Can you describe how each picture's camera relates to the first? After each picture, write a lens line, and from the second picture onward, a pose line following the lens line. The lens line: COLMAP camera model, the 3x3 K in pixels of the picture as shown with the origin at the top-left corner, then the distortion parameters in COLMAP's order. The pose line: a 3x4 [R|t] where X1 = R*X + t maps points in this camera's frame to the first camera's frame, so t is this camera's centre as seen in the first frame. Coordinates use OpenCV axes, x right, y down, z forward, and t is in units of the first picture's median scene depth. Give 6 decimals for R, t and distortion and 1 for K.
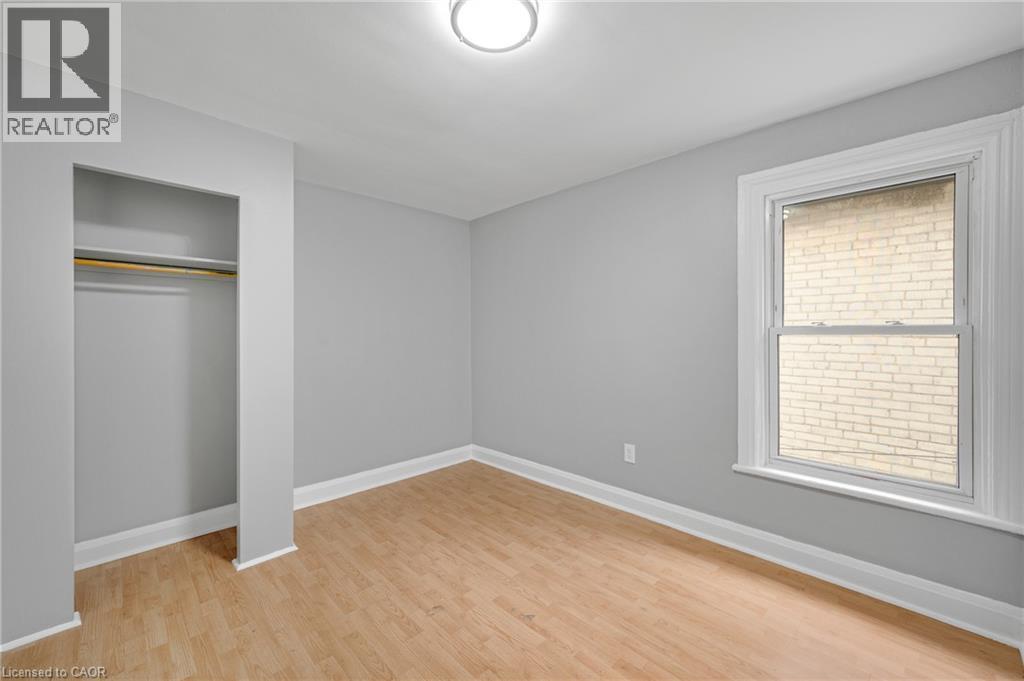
lens RADIAL K [[400.7, 0, 510.9], [0, 400.7, 336.1], [0, 0, 1]] dist [0.001206, 0.000073]
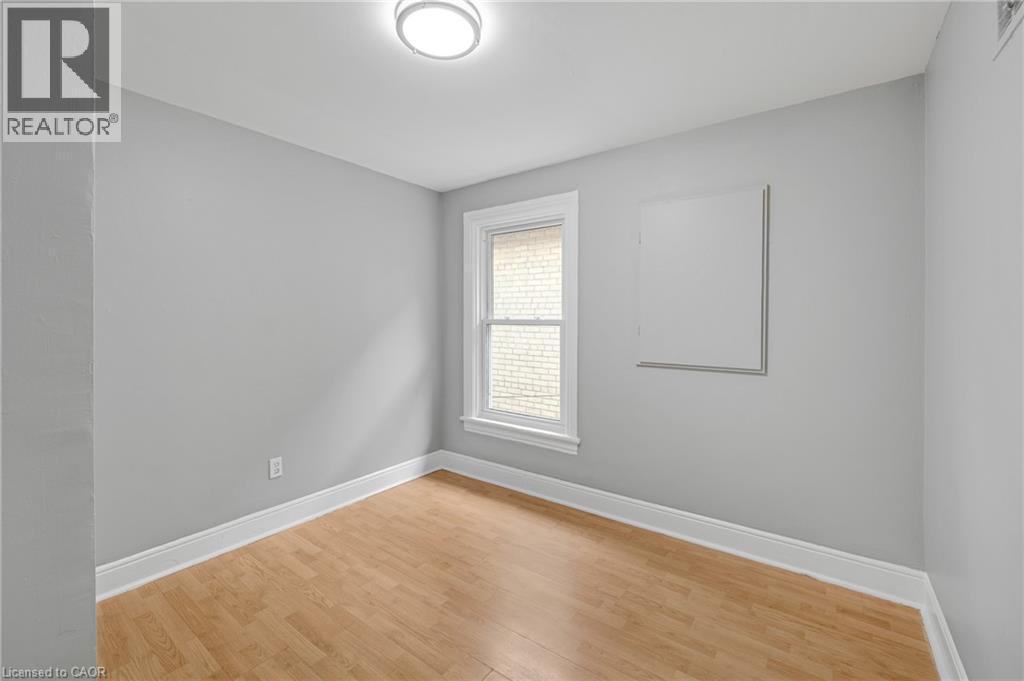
lens RADIAL K [[425.7, 0, 518.0], [0, 425.7, 334.2], [0, 0, 1]] dist [0.001390, 0.000253]
pose [[0.988842, 0.012132, 0.148474, 0.676591], [-0.013840, 0.999849, 0.010474, 0.016337], [-0.148325, -0.012412, 0.988861, -0.649352]]
